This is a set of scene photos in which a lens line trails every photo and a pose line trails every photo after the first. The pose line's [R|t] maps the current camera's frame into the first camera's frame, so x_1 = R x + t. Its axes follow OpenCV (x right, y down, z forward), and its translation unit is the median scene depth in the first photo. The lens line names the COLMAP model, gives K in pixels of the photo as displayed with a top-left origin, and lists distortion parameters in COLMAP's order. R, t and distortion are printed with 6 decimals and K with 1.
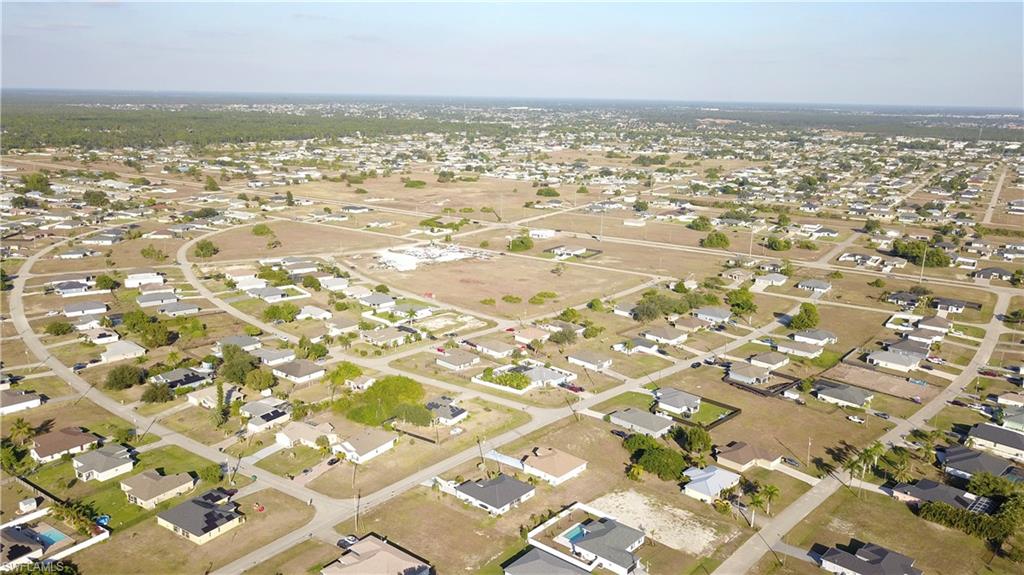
lens RADIAL K [[791.5, 0, 507.2], [0, 791.5, 287.7], [0, 0, 1]] dist [0.011283, -0.012692]
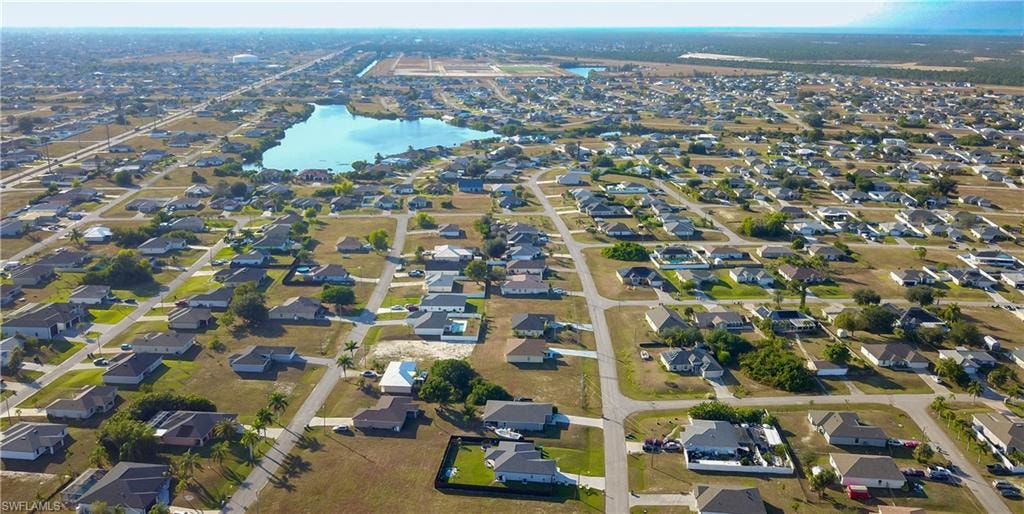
lens RADIAL K [[808.7, 0, 512.0], [0, 808.7, 257.0], [0, 0, 1]] dist [0.005435, -0.002548]
pose [[-0.777832, 0.152174, -0.609770, 0.499604], [-0.171379, 0.882114, 0.438753, -0.262101], [0.604654, 0.445778, -0.660057, 1.106626]]
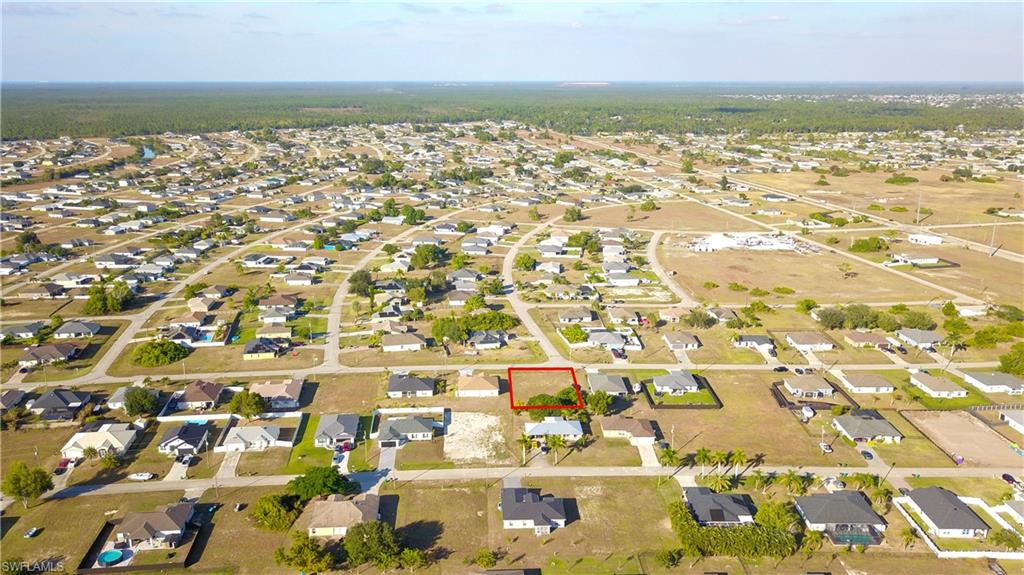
lens RADIAL K [[822.3, 0, 507.1], [0, 822.3, 290.2], [0, 0, 1]] dist [0.058761, -0.132759]
pose [[0.707861, 0.158776, -0.688275, 0.608917], [-0.155589, 0.985525, 0.067332, -0.007587], [0.689003, 0.059426, 0.722318, 0.075193]]
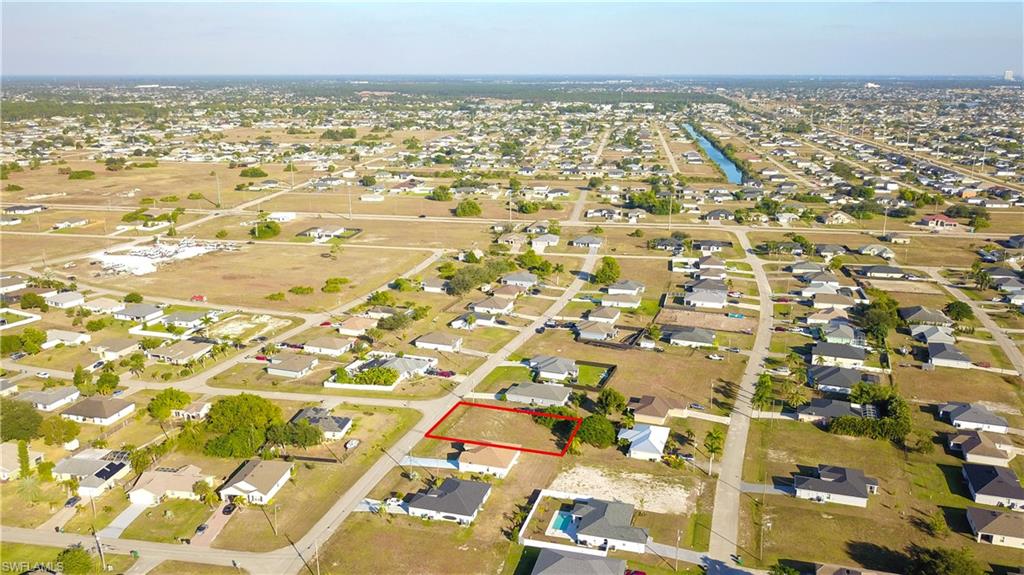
lens RADIAL K [[822.3, 0, 507.1], [0, 822.3, 290.2], [0, 0, 1]] dist [0.058761, -0.132759]
pose [[0.911036, -0.124400, 0.393113, -0.173933], [0.115088, 0.992230, 0.047273, -0.003259], [-0.395939, 0.002175, 0.918274, 0.086529]]
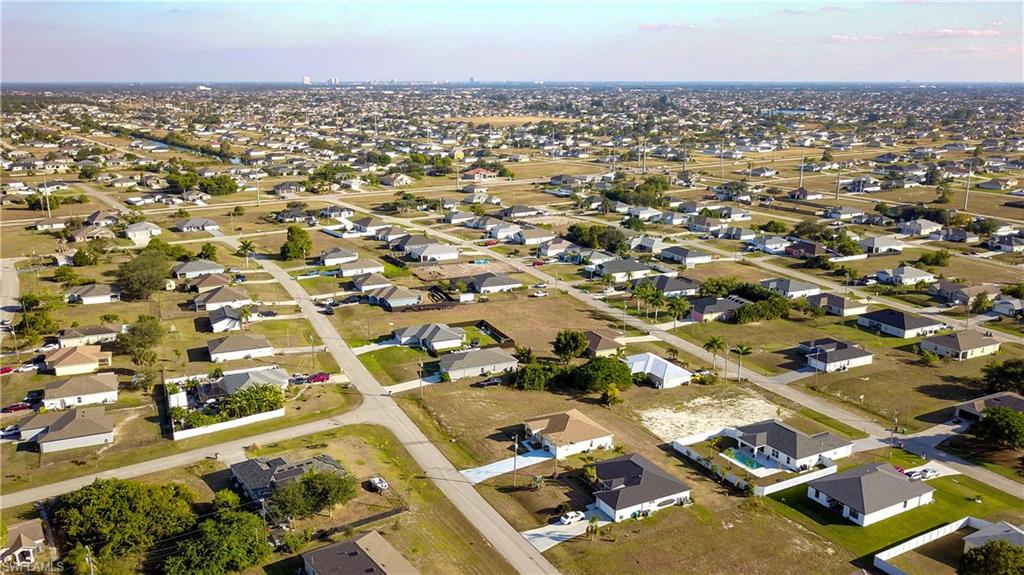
lens RADIAL K [[822.3, 0, 507.1], [0, 822.3, 290.2], [0, 0, 1]] dist [0.058761, -0.132759]
pose [[0.366101, -0.249422, 0.896526, -0.367606], [0.227772, 0.958124, 0.173548, -0.017593], [-0.902269, 0.140667, 0.407582, 0.483082]]
